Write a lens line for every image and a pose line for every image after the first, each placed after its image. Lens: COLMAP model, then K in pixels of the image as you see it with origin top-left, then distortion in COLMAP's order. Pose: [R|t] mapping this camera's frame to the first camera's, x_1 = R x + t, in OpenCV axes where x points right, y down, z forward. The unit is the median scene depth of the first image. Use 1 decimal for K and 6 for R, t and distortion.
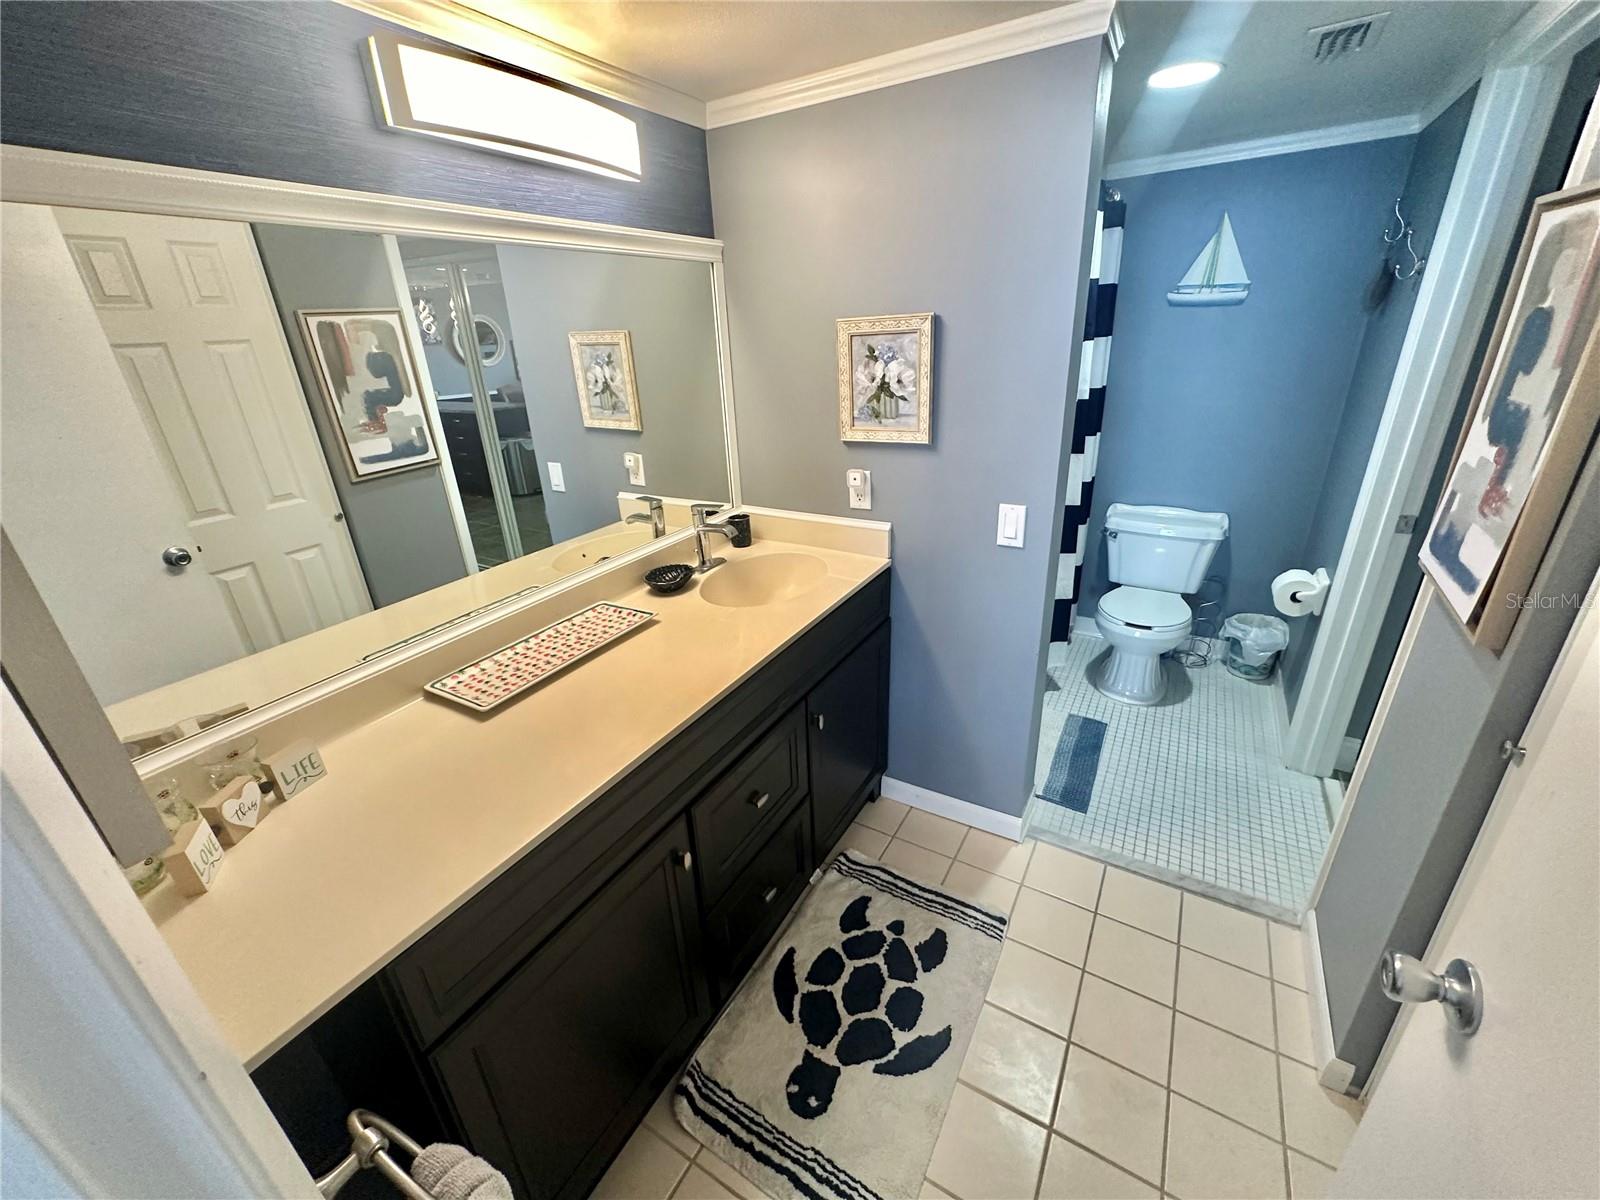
lens RADIAL K [[640.8, 0, 796.3], [0, 640.8, 599.0], [0, 0, 1]] dist [-0.001636, 0.000009]
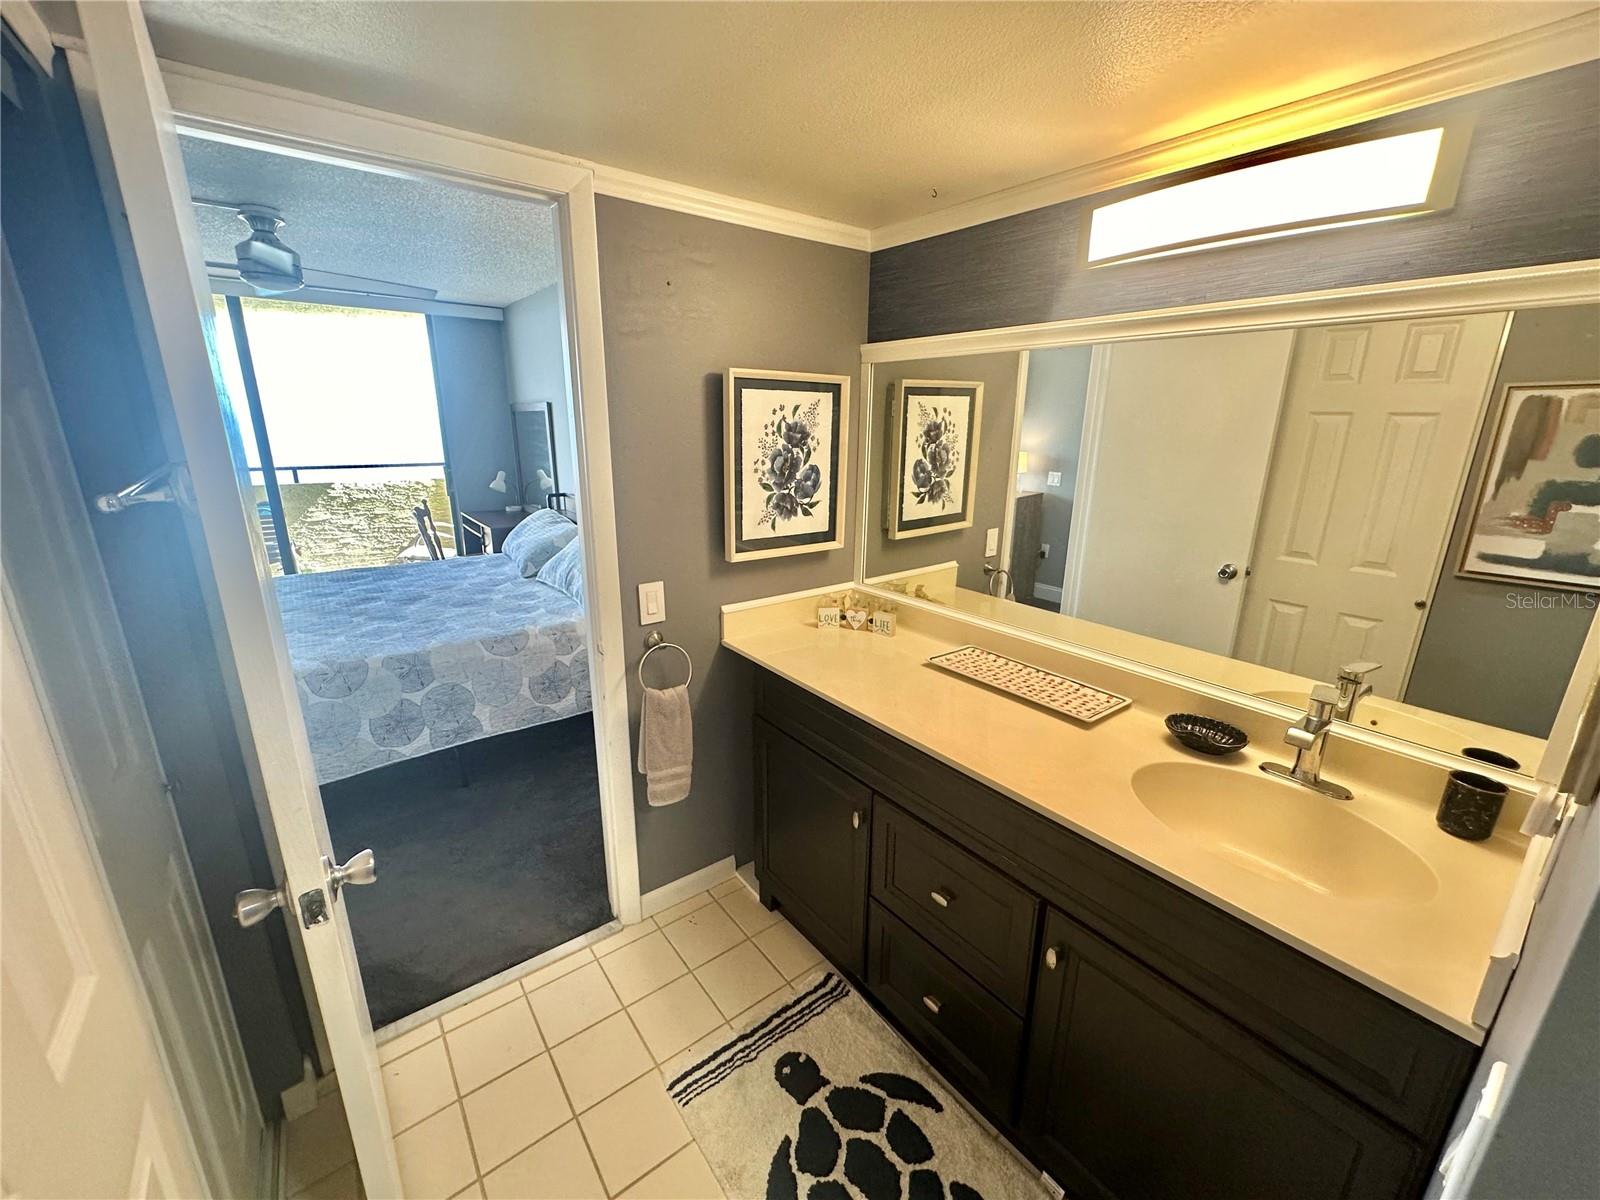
lens RADIAL K [[640.8, 0, 801.8], [0, 640.8, 595.5], [0, 0, 1]] dist [-0.001636, 0.000009]
pose [[-0.363734, 0.290398, -0.885080, 0.703123], [-0.356056, 0.834668, 0.420183, -0.372528], [0.860768, 0.467973, -0.200199, 0.767829]]
